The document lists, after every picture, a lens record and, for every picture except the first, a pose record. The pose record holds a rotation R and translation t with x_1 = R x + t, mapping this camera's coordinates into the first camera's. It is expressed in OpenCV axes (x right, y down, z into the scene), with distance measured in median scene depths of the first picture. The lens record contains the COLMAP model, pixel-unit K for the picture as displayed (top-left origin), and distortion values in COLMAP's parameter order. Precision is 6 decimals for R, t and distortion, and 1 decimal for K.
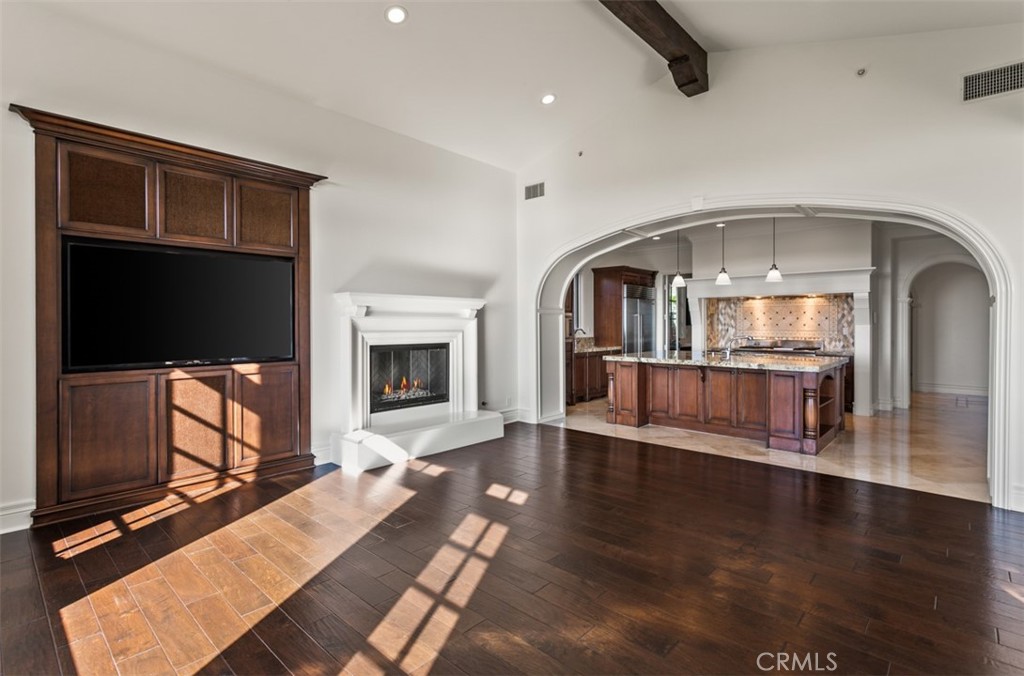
lens RADIAL K [[497.3, 0, 507.3], [0, 497.3, 332.5], [0, 0, 1]] dist [0.012255, 0.001378]
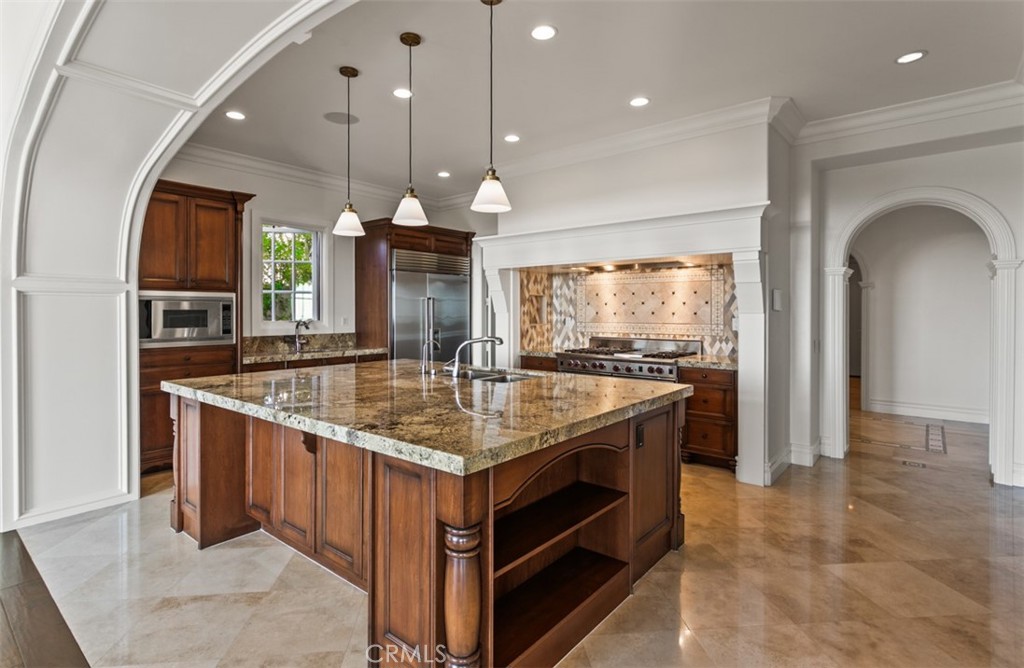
lens RADIAL K [[488.9, 0, 496.8], [0, 488.9, 323.5], [0, 0, 1]] dist [0.028655, -0.000468]
pose [[0.999835, -0.001514, 0.018095, 0.421775], [0.001407, 0.999982, 0.005912, -0.008162], [-0.018104, -0.005886, 0.999819, 0.471267]]
